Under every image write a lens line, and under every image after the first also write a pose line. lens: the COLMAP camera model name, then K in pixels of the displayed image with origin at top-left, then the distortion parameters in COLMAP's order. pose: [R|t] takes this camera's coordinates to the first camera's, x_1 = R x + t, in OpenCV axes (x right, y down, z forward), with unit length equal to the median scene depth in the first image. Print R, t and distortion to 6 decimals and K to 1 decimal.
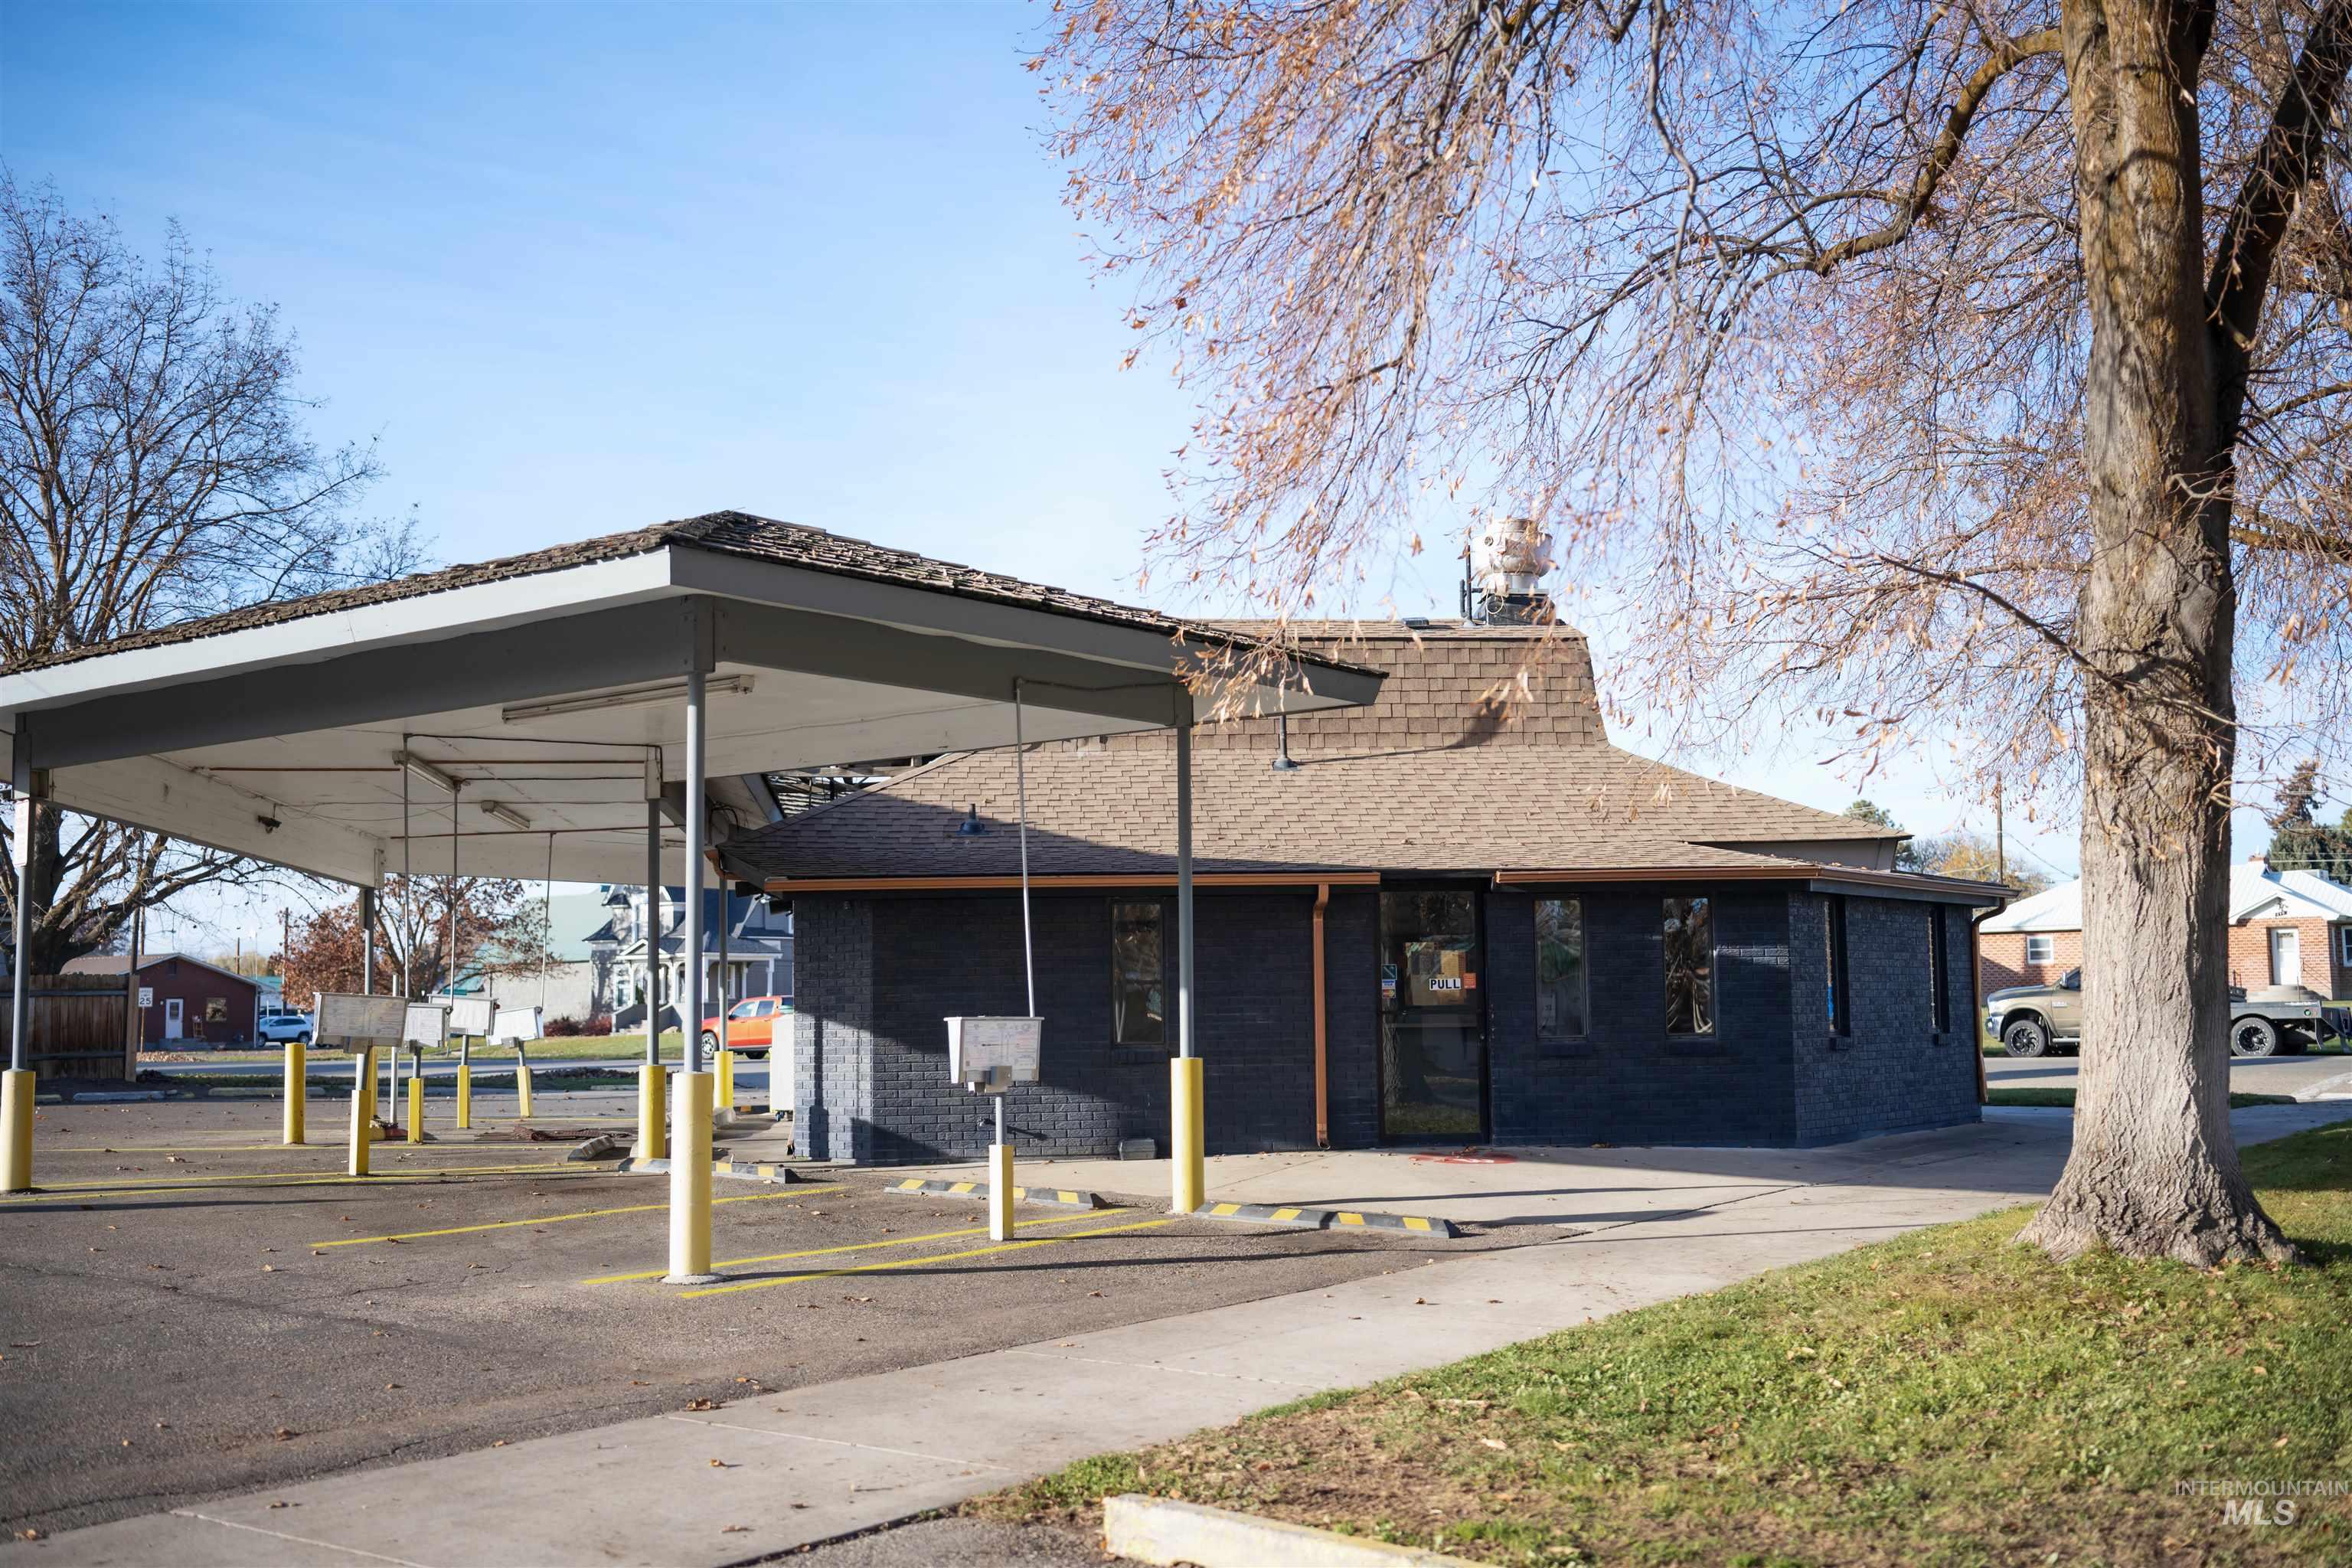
lens RADIAL K [[2388.3, 0, 1176.4], [0, 2388.3, 789.4], [0, 0, 1]] dist [-0.002052, 0.000000]
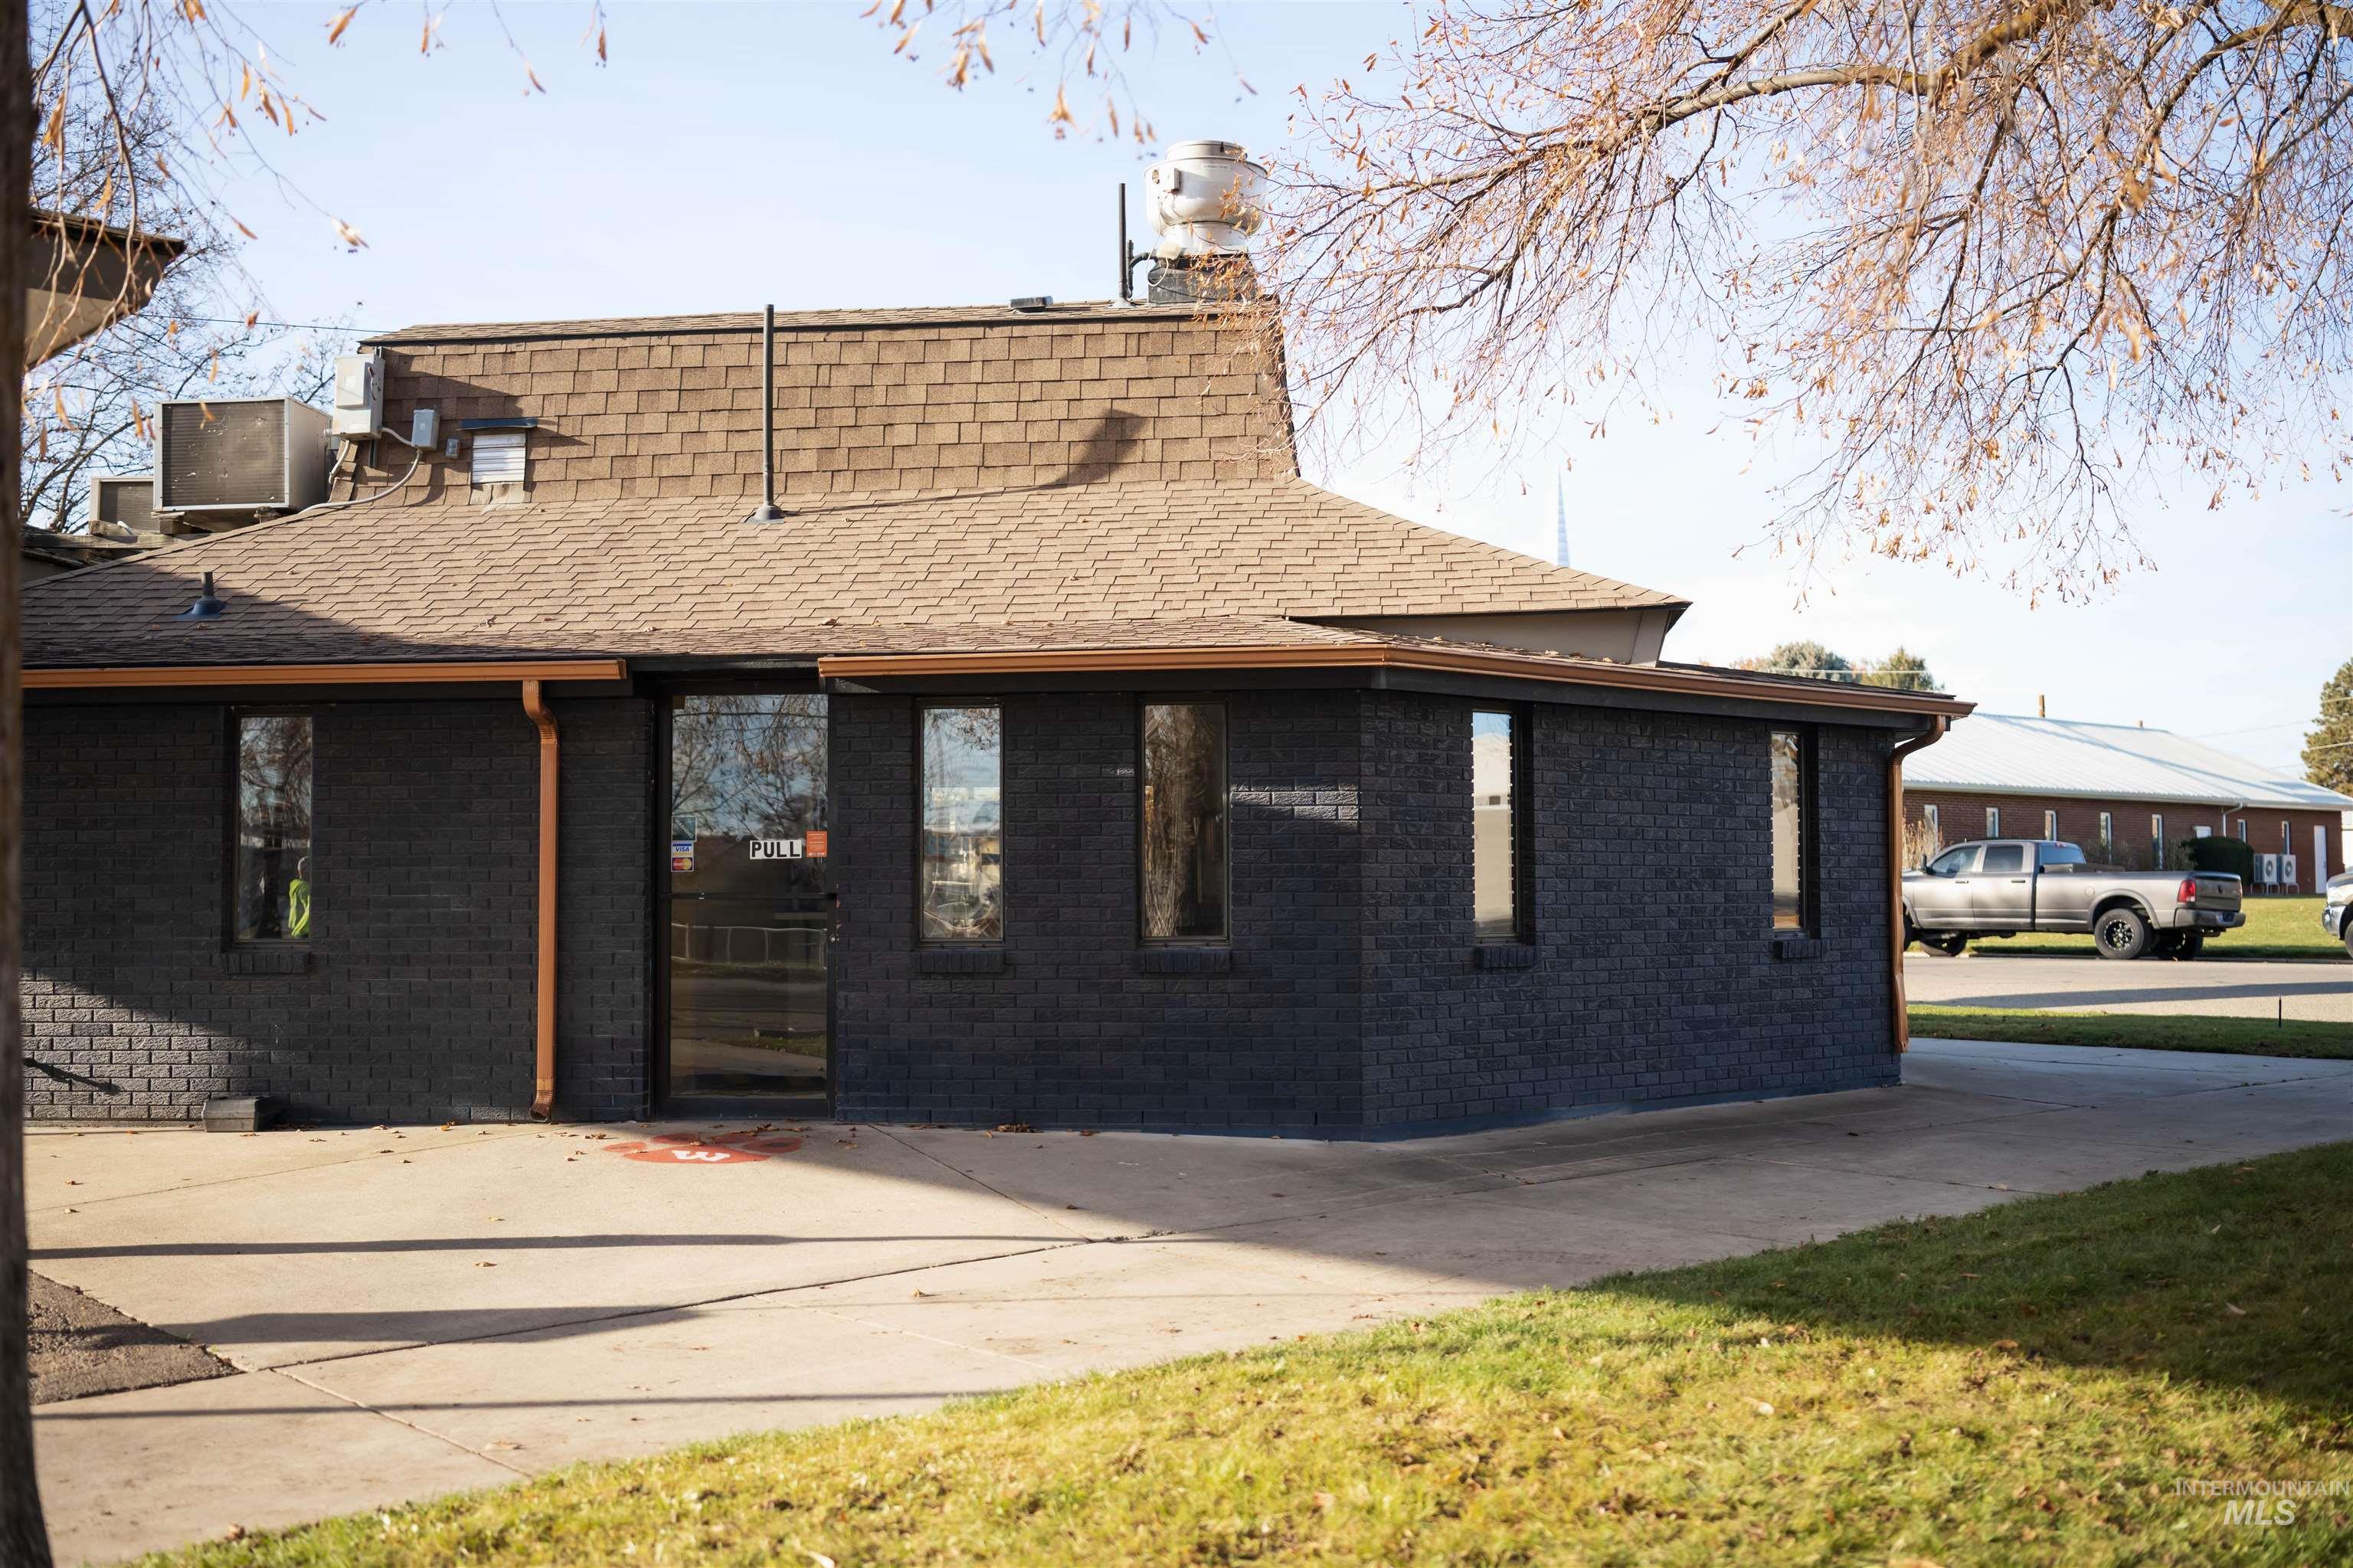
lens RADIAL K [[2389.4, 0, 1176.0], [0, 2389.4, 778.4], [0, 0, 1]] dist [-0.002052, 0.000000]
pose [[0.978682, 0.000680, -0.205380, 0.284577], [0.009153, 0.998857, 0.046924, 0.031387], [0.205177, -0.047803, 0.977557, 0.373810]]
